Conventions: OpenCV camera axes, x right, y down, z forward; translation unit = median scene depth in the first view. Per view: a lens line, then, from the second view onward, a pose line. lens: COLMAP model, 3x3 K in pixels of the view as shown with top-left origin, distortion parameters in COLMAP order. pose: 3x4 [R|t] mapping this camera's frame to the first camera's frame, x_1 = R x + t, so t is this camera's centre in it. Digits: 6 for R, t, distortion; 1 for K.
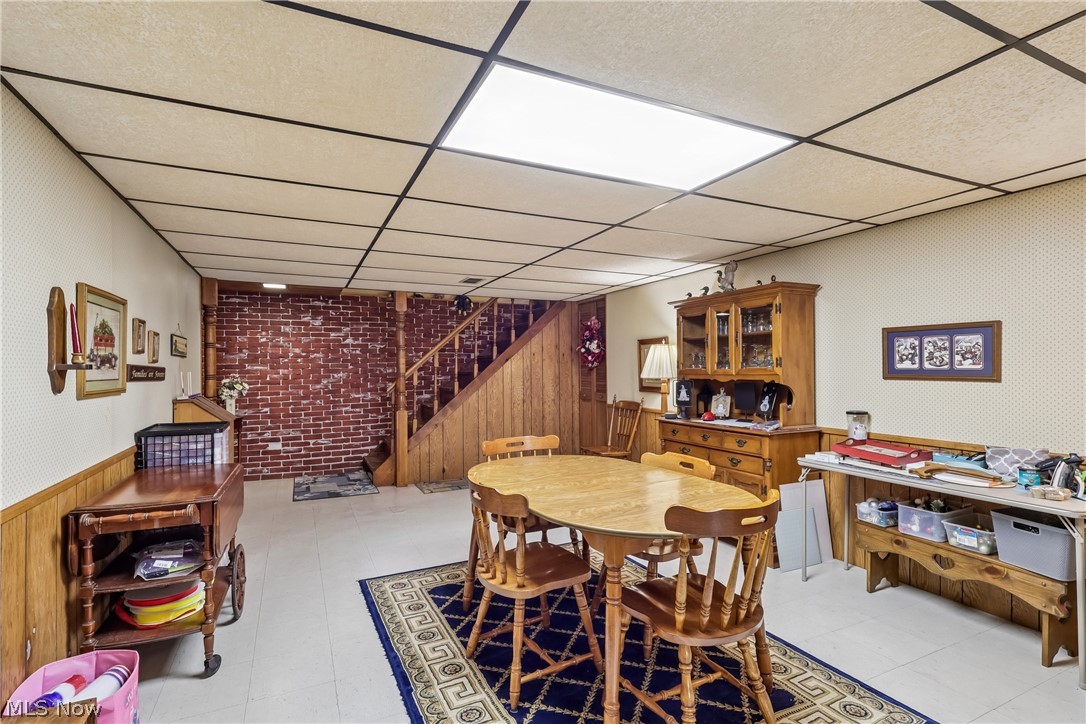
lens RADIAL K [[515.2, 0, 541.8], [0, 515.2, 366.4], [0, 0, 1]] dist [0.000446, 0.000321]
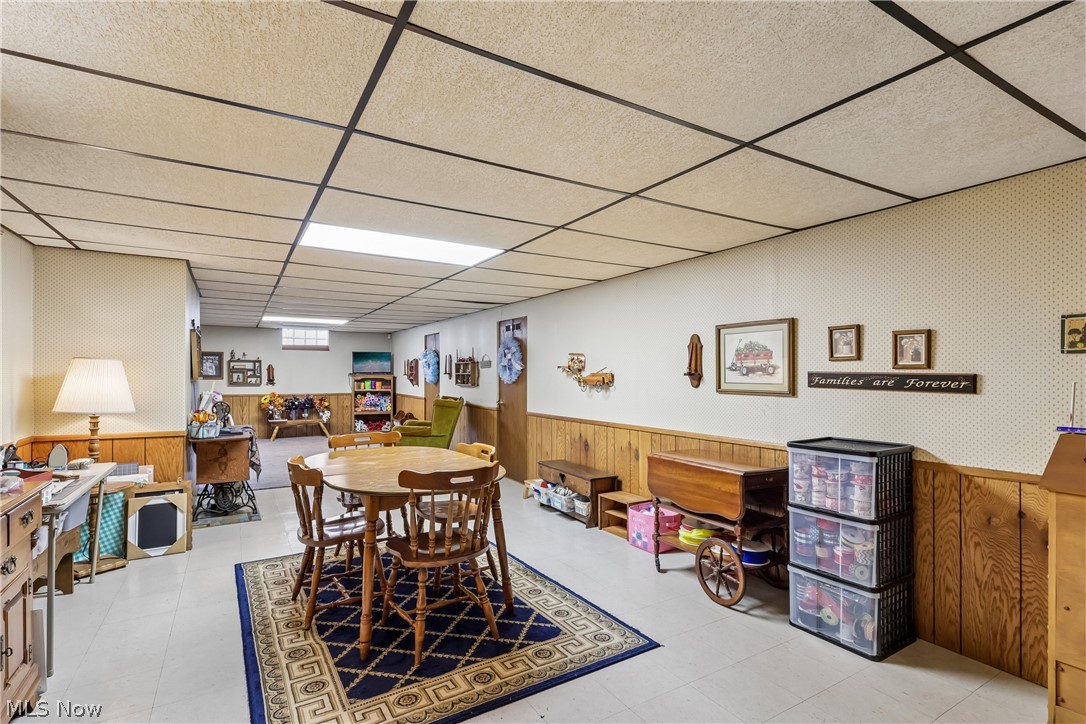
lens RADIAL K [[515.2, 0, 539.3], [0, 515.2, 379.6], [0, 0, 1]] dist [0.000446, 0.000321]
pose [[-0.996355, 0.002698, -0.085256, -0.085071], [0.002158, 0.999977, 0.006422, 0.003863], [0.085272, 0.006214, -0.996338, 1.446160]]
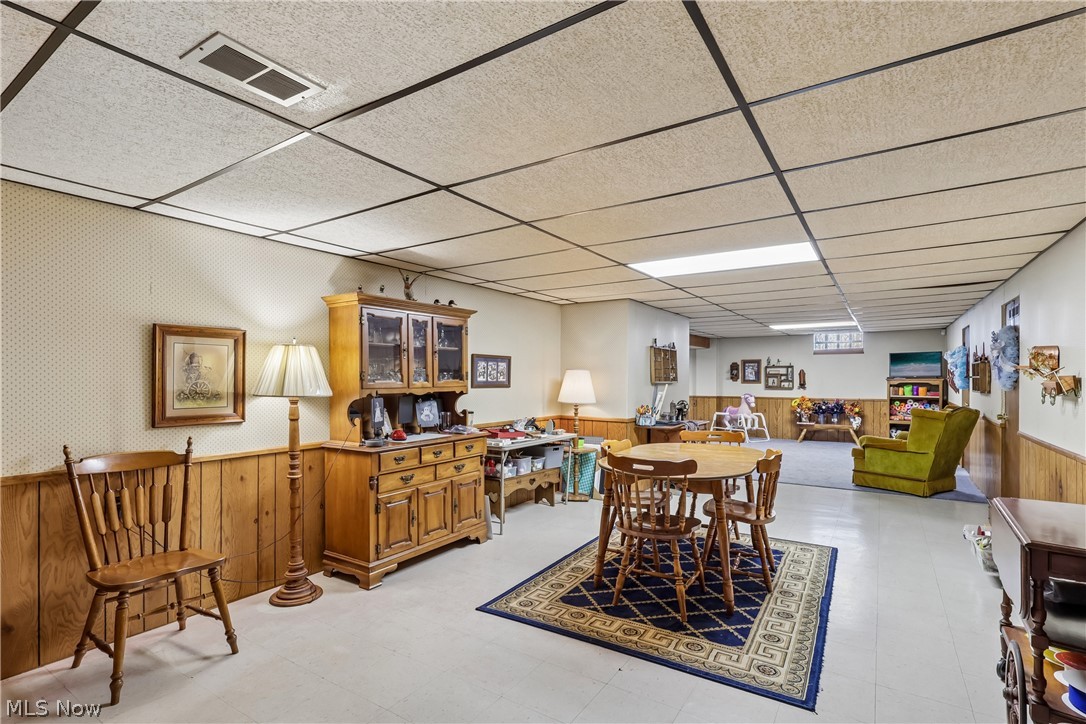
lens RADIAL K [[515.2, 0, 541.4], [0, 515.2, 383.1], [0, 0, 1]] dist [0.000446, 0.000321]
pose [[-0.513740, -0.002122, 0.857943, -0.597743], [0.000522, 0.999996, 0.002785, 0.005400], [-0.857946, 0.001879, -0.513737, 1.326214]]
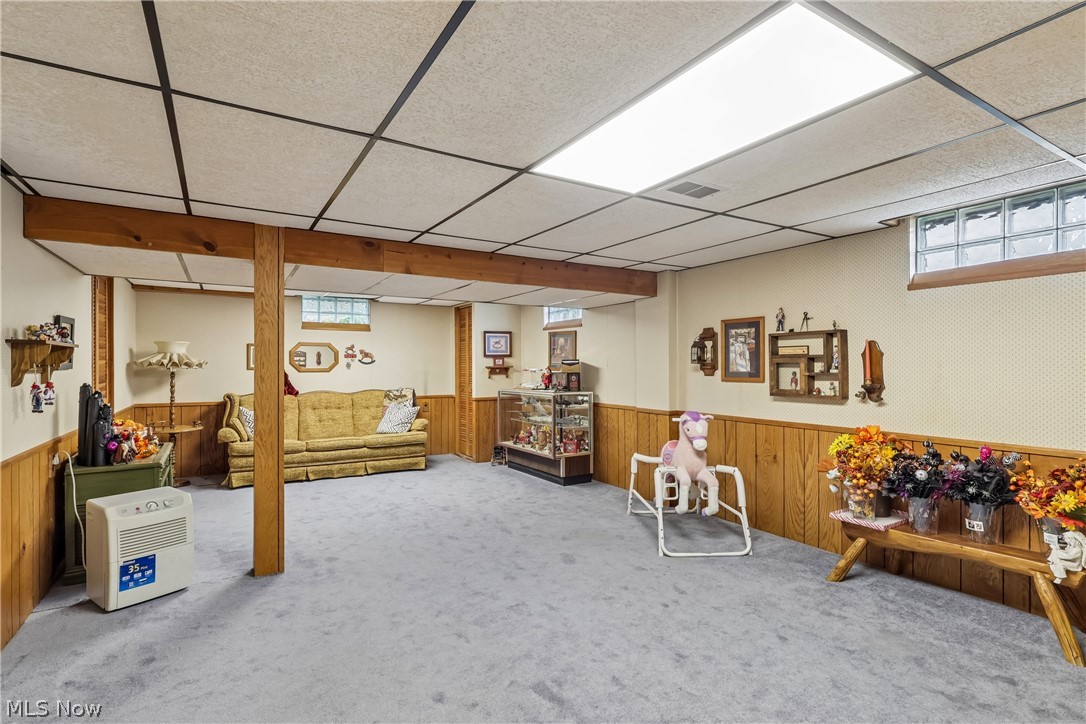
lens RADIAL K [[515.2, 0, 538.0], [0, 515.2, 367.5], [0, 0, 1]] dist [0.000446, 0.000321]
pose [[-0.092717, 0.007575, 0.995664, 0.249351], [-0.007122, 0.999940, -0.008271, -0.002561], [-0.995667, -0.007858, -0.092658, -0.662991]]
